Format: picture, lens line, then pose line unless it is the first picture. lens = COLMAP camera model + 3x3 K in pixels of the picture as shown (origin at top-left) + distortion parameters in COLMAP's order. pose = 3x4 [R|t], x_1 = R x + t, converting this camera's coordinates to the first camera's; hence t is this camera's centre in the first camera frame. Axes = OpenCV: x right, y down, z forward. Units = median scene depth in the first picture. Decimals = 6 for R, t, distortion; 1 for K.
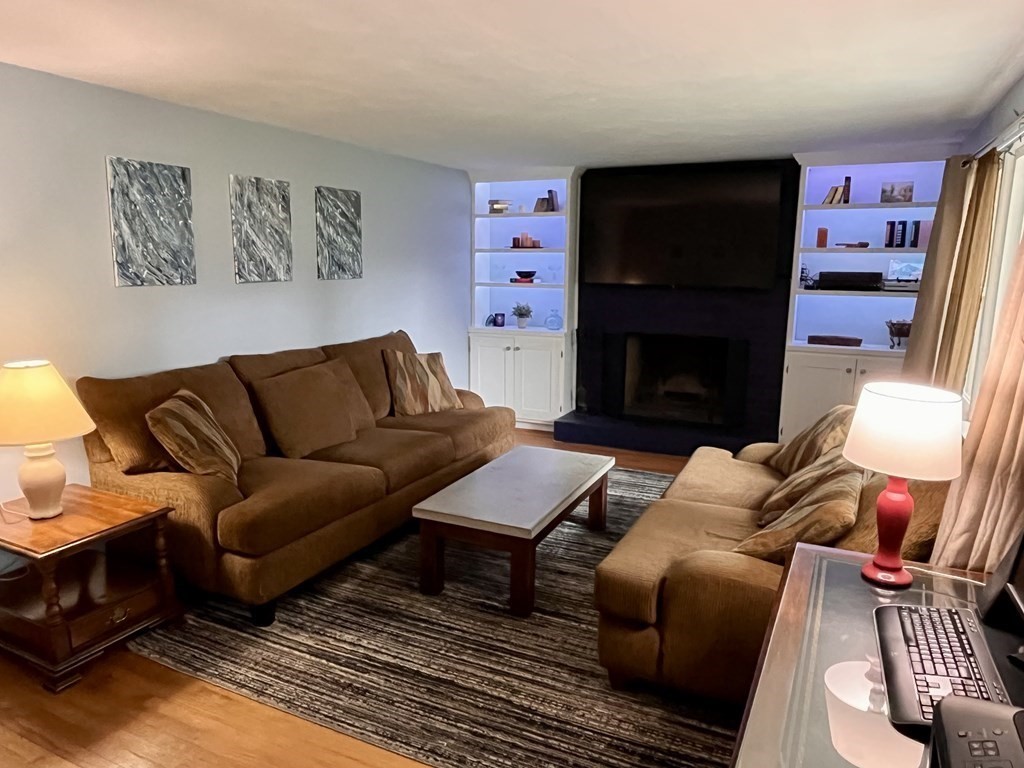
lens RADIAL K [[680.8, 0, 512.0], [0, 680.8, 384.0], [0, 0, 1]] dist [-0.004535, 0.000494]
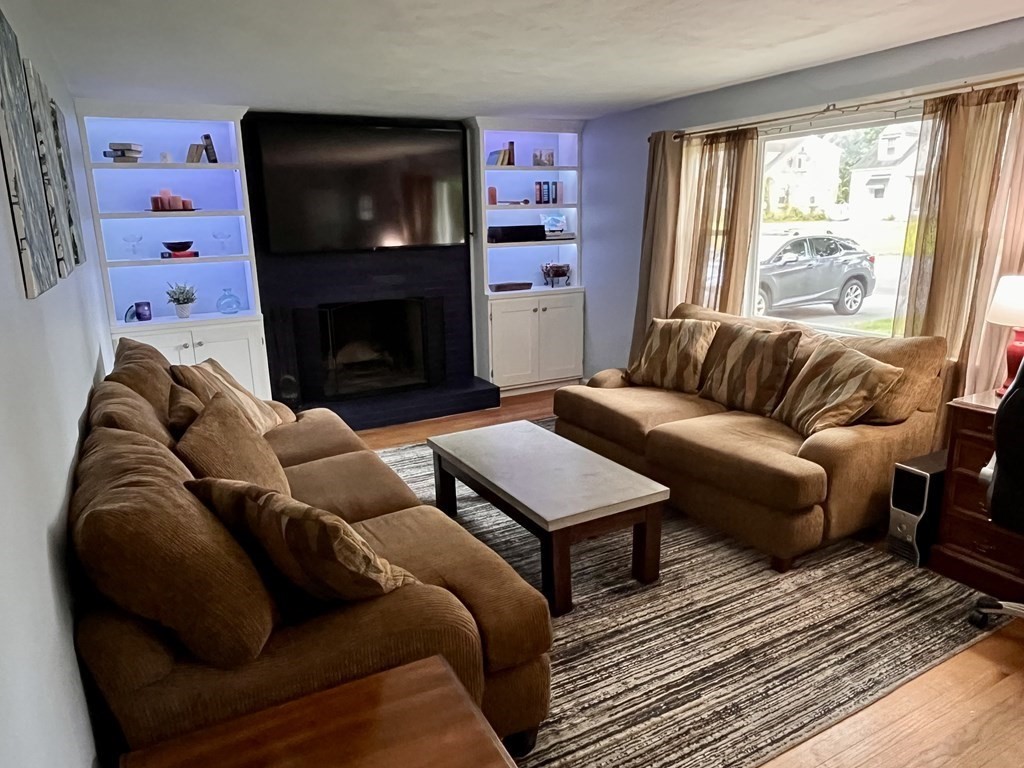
lens RADIAL K [[680.8, 0, 512.0], [0, 680.8, 384.0], [0, 0, 1]] dist [-0.004535, 0.000494]
pose [[0.594636, -0.211792, 0.775598, -0.476096], [0.176120, 0.975563, 0.131369, -0.058183], [-0.784468, 0.058481, 0.617406, 0.320384]]
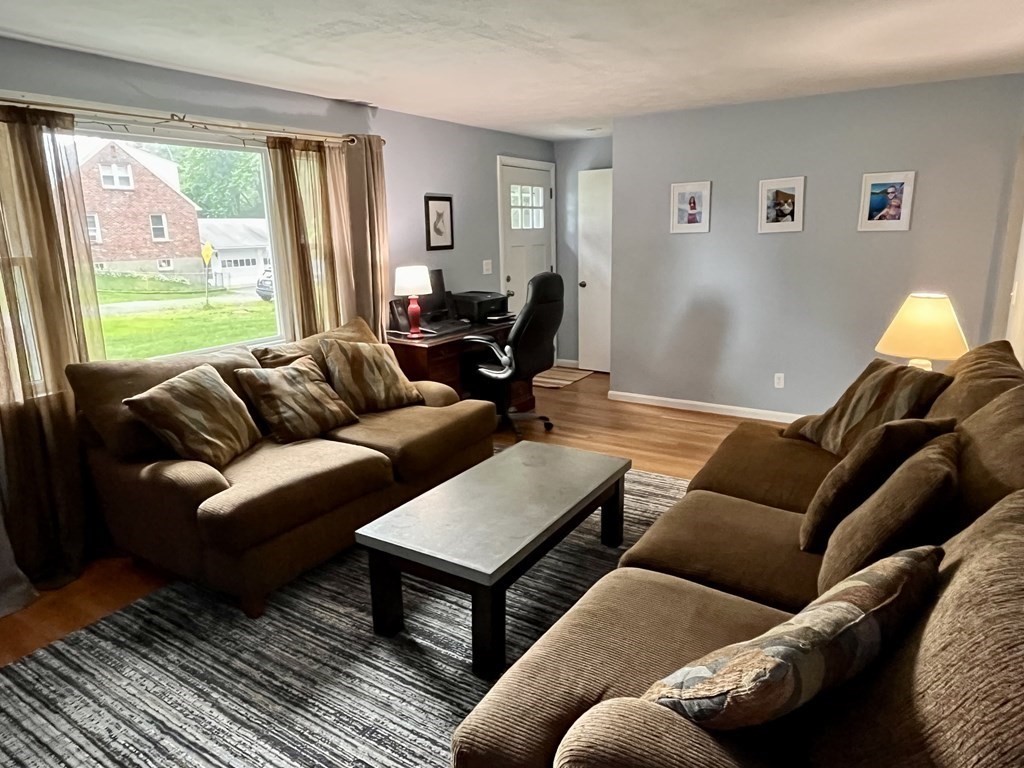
lens RADIAL K [[661.3, 0, 512.0], [0, 661.3, 384.0], [0, 0, 1]] dist [0.003303, 0.000010]
pose [[-0.992892, -0.014745, 0.118099, -0.242024], [0.035426, 0.910702, 0.411541, -0.139348], [-0.113621, 0.412800, -0.903707, 0.757404]]
